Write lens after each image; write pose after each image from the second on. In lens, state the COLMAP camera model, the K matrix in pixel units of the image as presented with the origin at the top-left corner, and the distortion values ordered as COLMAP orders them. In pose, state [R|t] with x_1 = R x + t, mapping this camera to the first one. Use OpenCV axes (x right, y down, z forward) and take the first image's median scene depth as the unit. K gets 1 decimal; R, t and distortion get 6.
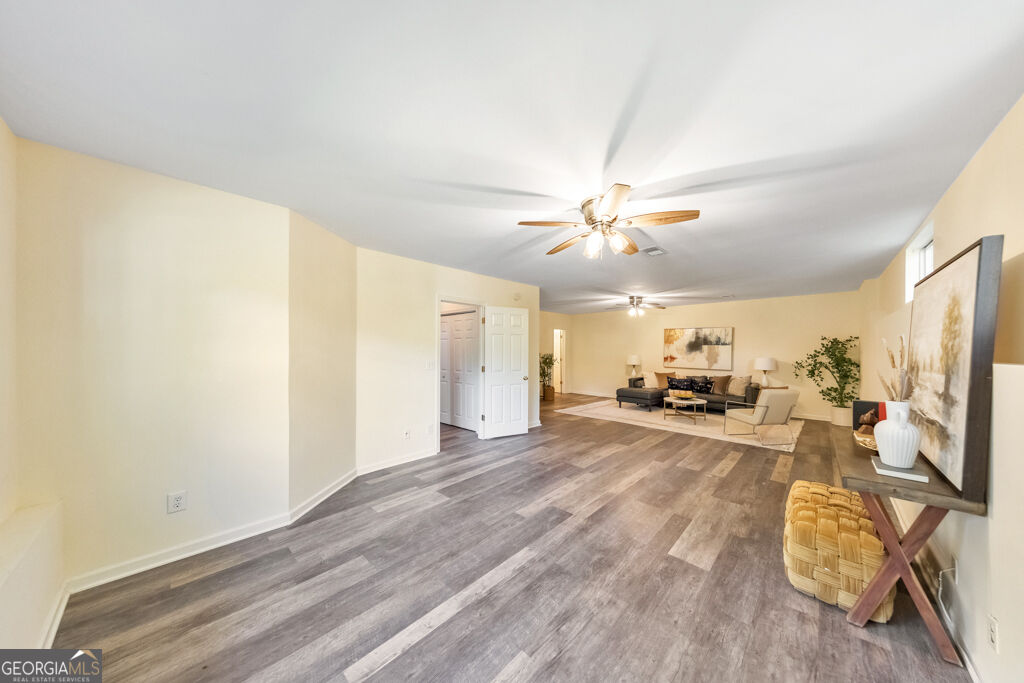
lens RADIAL K [[325.0, 0, 517.6], [0, 325.0, 342.4], [0, 0, 1]] dist [0.006294, -0.000115]
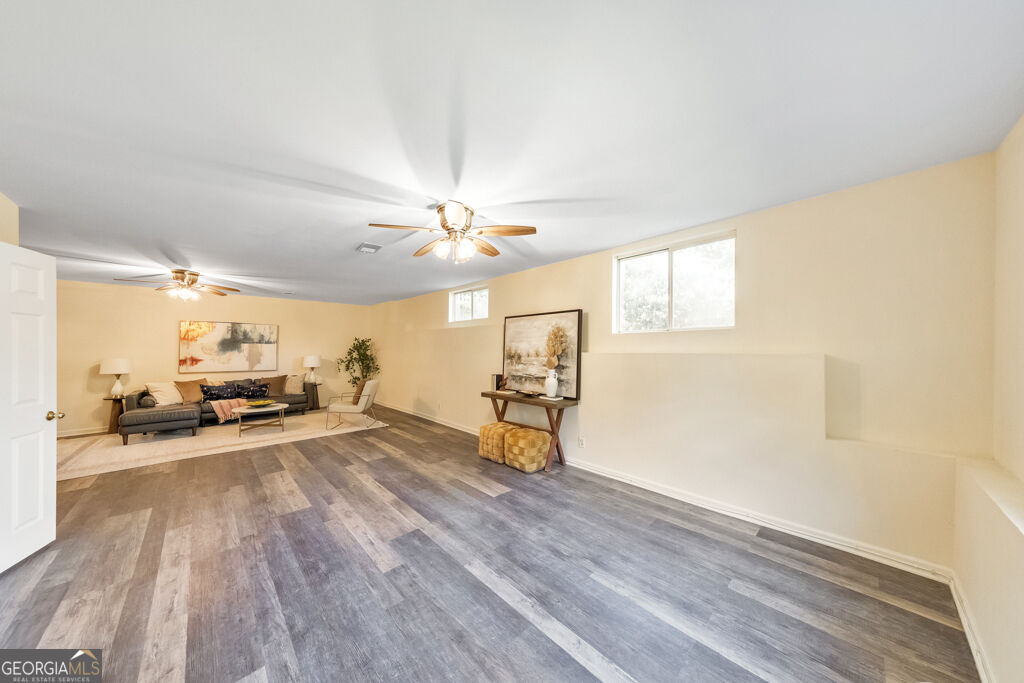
lens RADIAL K [[325.0, 0, 517.6], [0, 325.0, 342.4], [0, 0, 1]] dist [0.006294, -0.000115]
pose [[0.054742, 0.013913, 0.998404, -0.526038], [-0.017730, 0.999759, -0.012960, 0.008858], [-0.998343, -0.016992, 0.054975, 0.486986]]
